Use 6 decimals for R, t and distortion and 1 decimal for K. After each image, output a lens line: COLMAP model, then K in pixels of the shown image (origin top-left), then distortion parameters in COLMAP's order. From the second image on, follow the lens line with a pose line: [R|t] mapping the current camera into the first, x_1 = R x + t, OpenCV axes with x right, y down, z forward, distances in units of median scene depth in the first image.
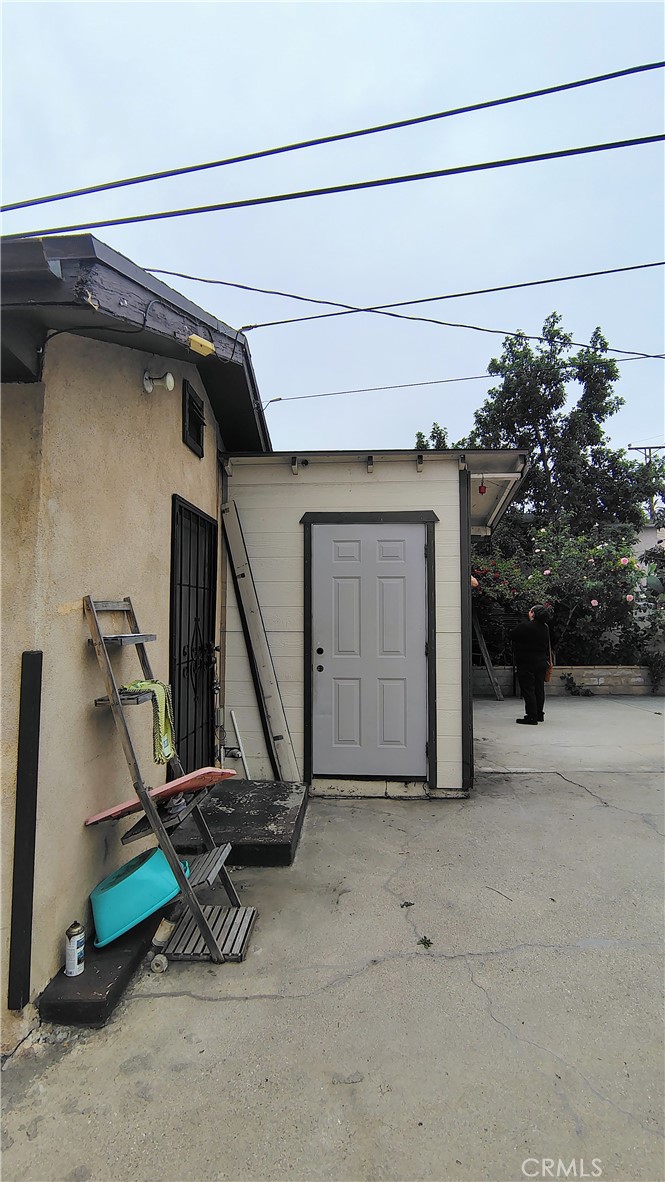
lens RADIAL K [[550.8, 0, 327.4], [0, 550.8, 590.9], [0, 0, 1]] dist [-0.013420, 0.007179]
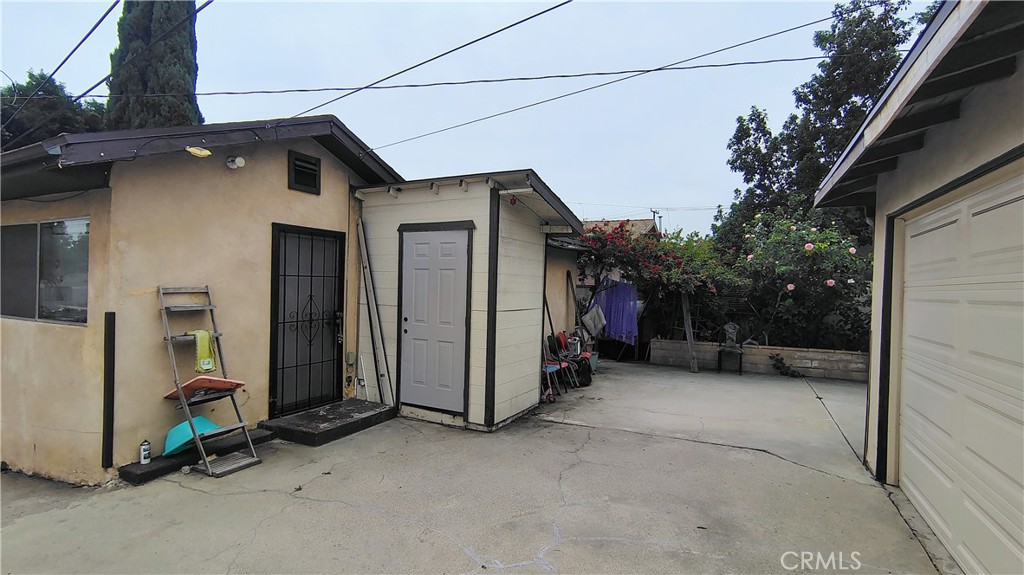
lens RADIAL K [[477.2, 0, 513.9], [0, 477.2, 291.2], [0, 0, 1]] dist [-0.013420, 0.007179]
pose [[0.916865, 0.025942, -0.398353, 0.763676], [-0.003770, 0.998404, 0.056342, -0.038560], [0.399179, -0.050157, 0.915500, -0.040016]]
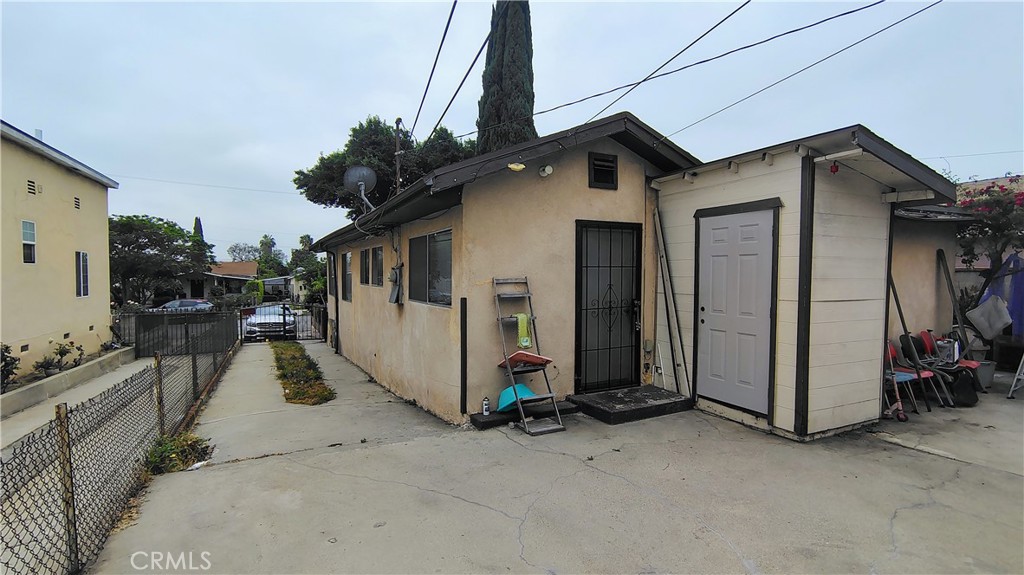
lens RADIAL K [[477.2, 0, 513.9], [0, 477.2, 291.2], [0, 0, 1]] dist [-0.013420, 0.007179]
pose [[0.493235, 0.035132, -0.869186, 0.813094], [0.041925, 0.997063, 0.064092, -0.034237], [0.868885, -0.068053, 0.490313, -0.006056]]
